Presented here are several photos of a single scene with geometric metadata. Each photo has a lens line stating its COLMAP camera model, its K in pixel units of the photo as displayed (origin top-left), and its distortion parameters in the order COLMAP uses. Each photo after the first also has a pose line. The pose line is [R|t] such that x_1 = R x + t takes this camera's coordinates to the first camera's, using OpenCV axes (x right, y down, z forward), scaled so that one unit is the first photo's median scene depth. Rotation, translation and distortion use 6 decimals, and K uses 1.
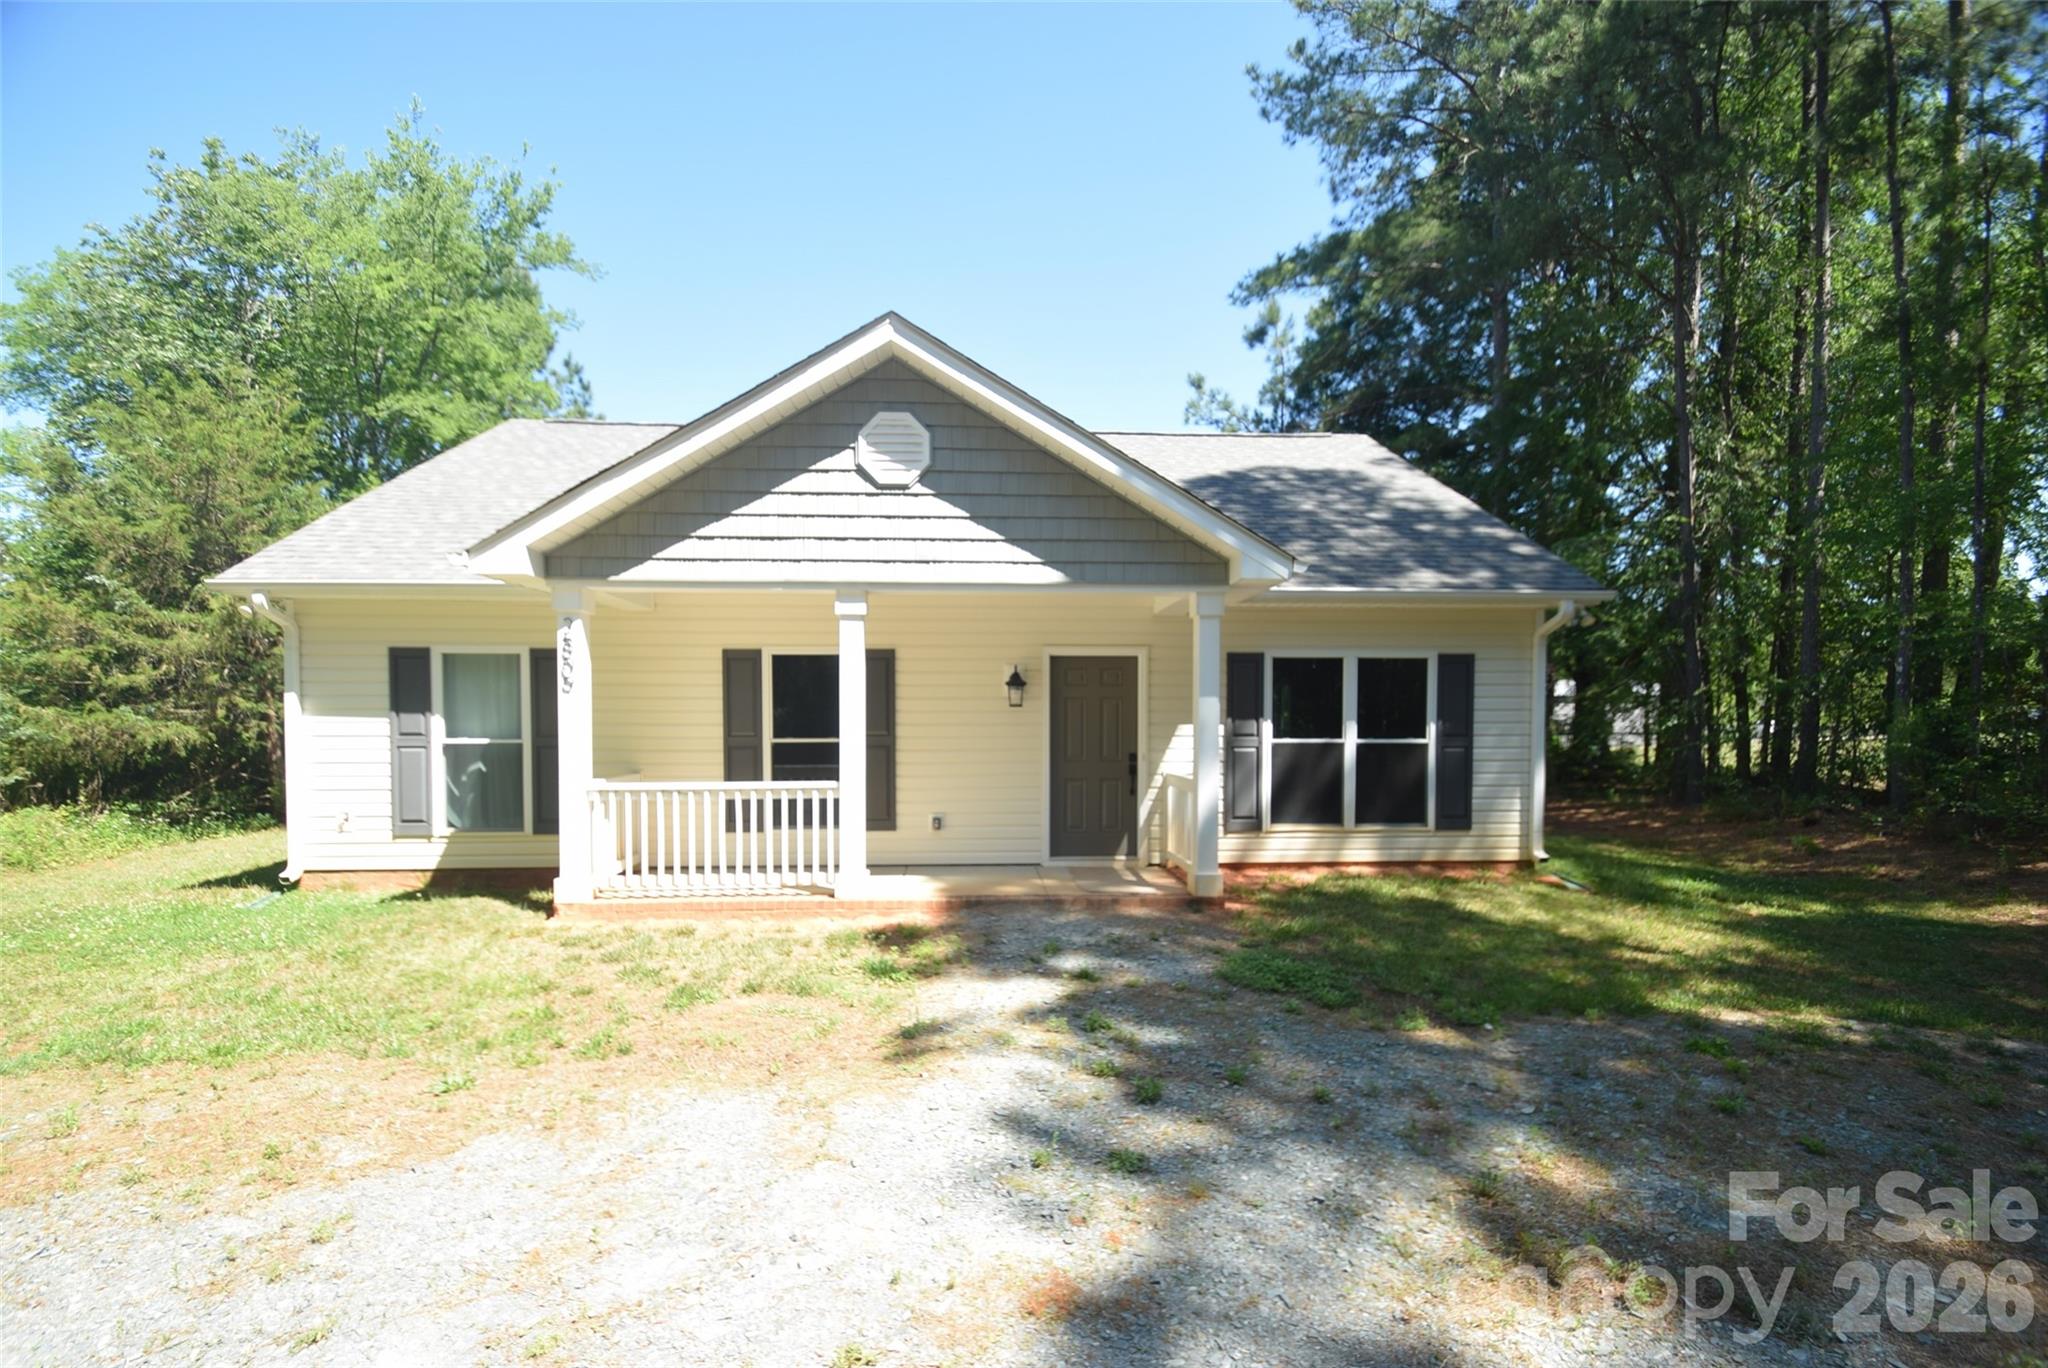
lens RADIAL K [[898.1, 0, 1011.3], [0, 898.1, 727.4], [0, 0, 1]] dist [0.011743, -0.009925]
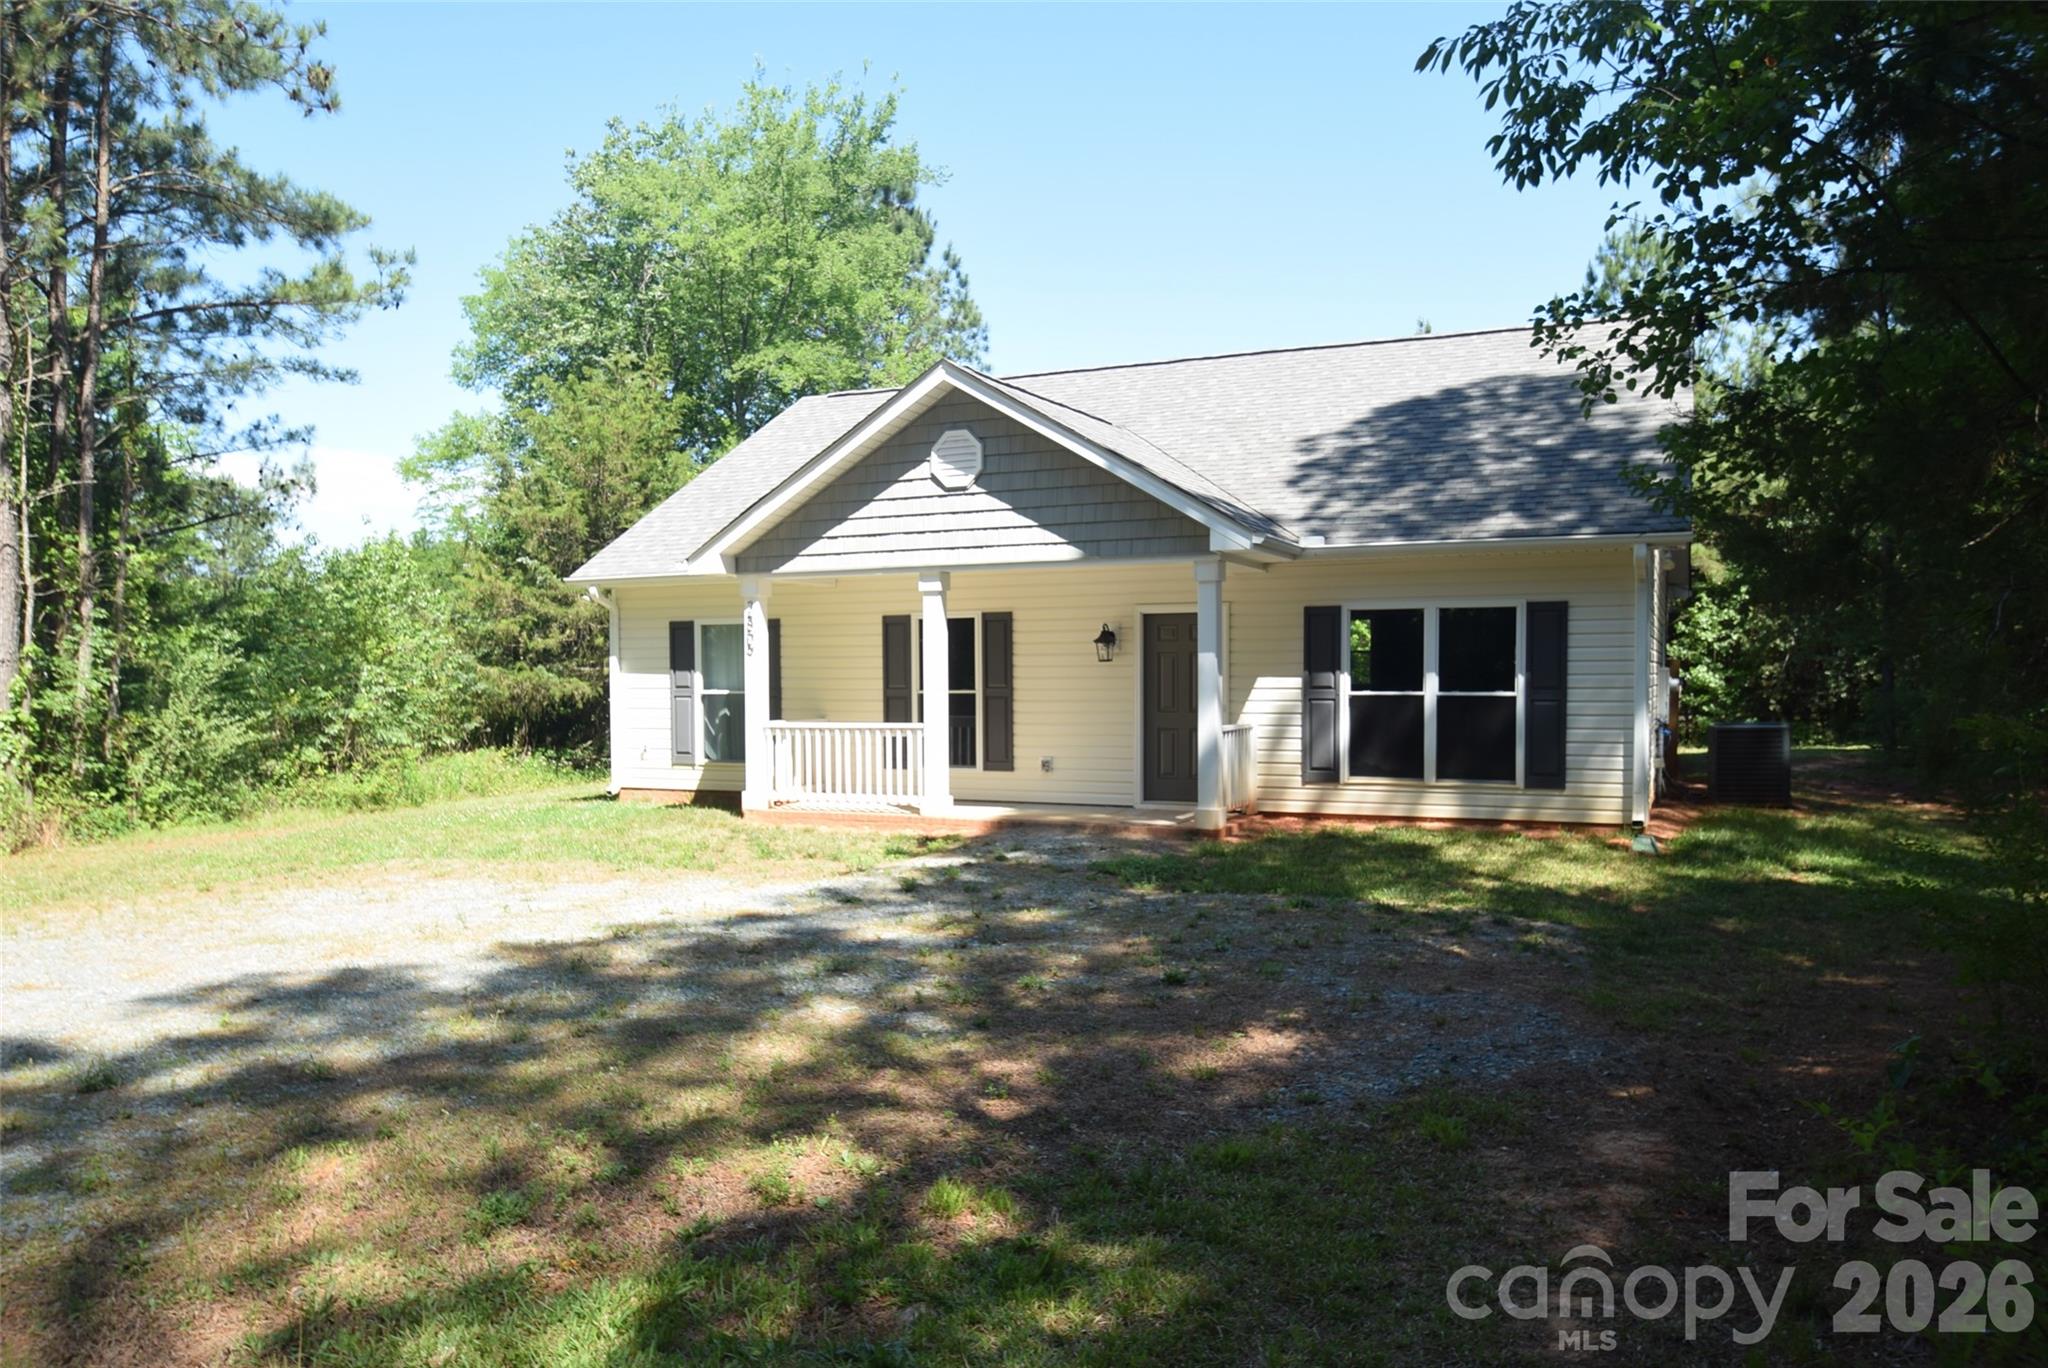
lens RADIAL K [[1457.3, 0, 1008.3], [0, 1457.3, 685.3], [0, 0, 1]] dist [-0.001699, 0.001219]
pose [[0.878729, -0.000763, -0.477320, 0.739287], [0.000112, 0.999999, -0.001392, 0.008321], [0.477320, 0.001169, 0.878729, -0.619140]]
